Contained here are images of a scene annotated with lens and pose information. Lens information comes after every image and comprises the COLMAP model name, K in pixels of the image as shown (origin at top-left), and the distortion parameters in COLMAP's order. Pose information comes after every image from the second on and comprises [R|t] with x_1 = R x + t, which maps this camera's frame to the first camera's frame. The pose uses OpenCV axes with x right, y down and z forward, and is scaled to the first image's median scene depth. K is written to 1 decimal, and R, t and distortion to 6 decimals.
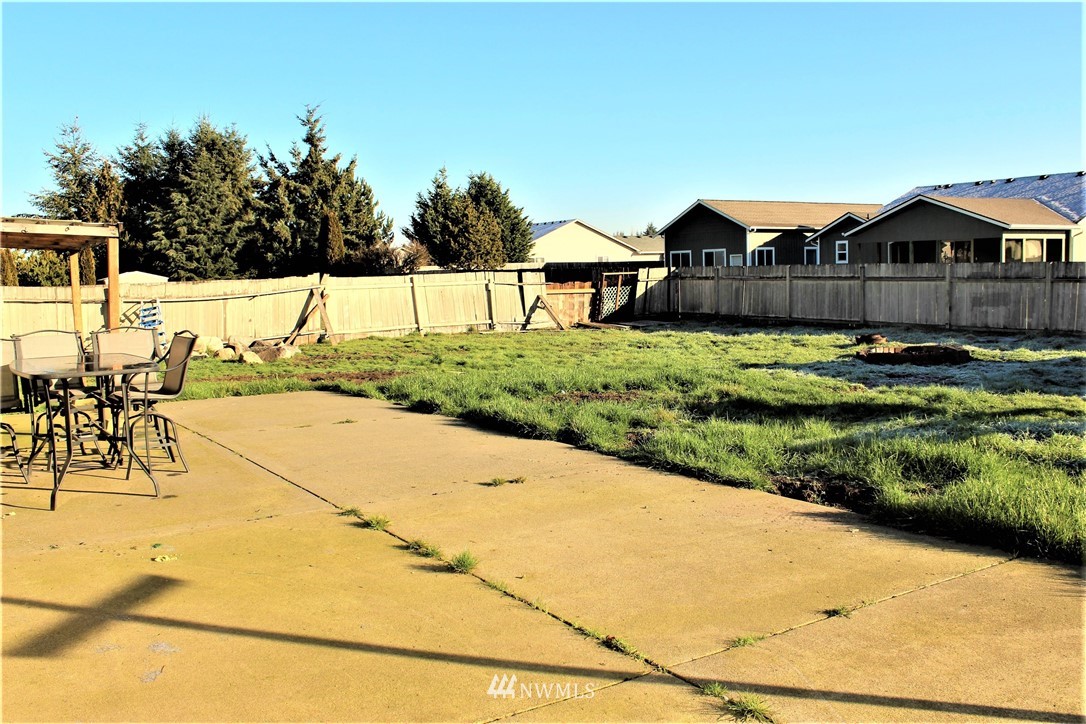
lens RADIAL K [[984.3, 0, 542.8], [0, 984.3, 363.8], [0, 0, 1]] dist [-0.057834, 0.000000]
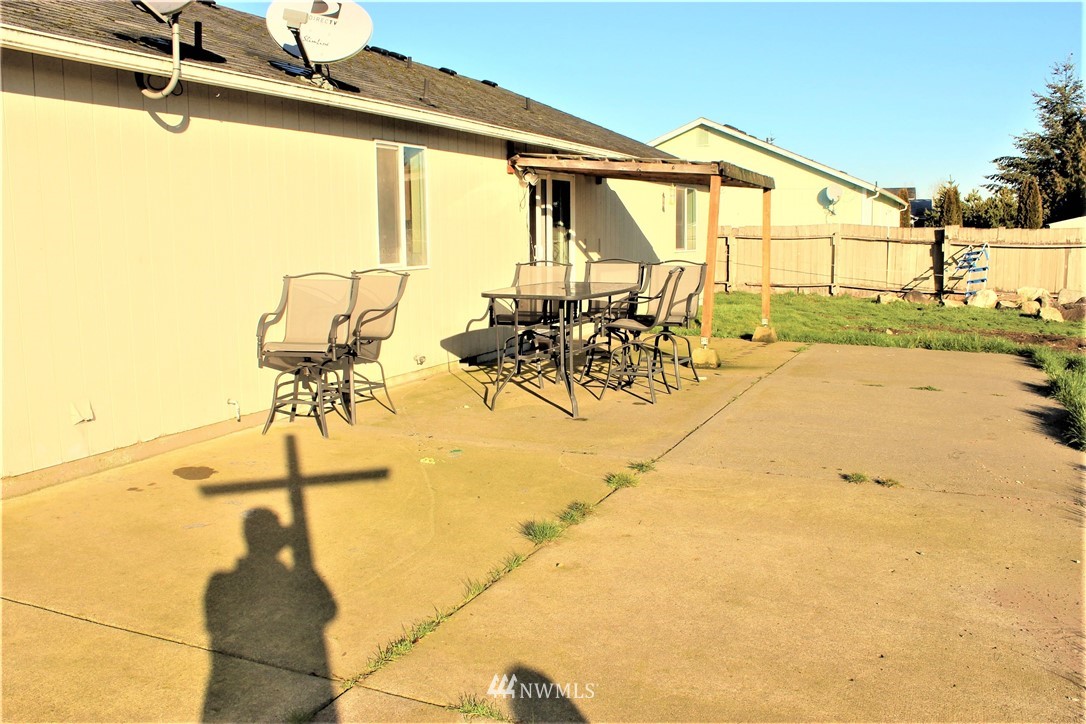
lens RADIAL K [[984.3, 0, 545.0], [0, 984.3, 362.9], [0, 0, 1]] dist [-0.057834, 0.000000]
pose [[0.572153, 0.140540, -0.808016, 0.130109], [-0.094746, 0.989939, 0.105093, -0.009487], [0.814656, 0.016427, 0.579712, 0.099820]]
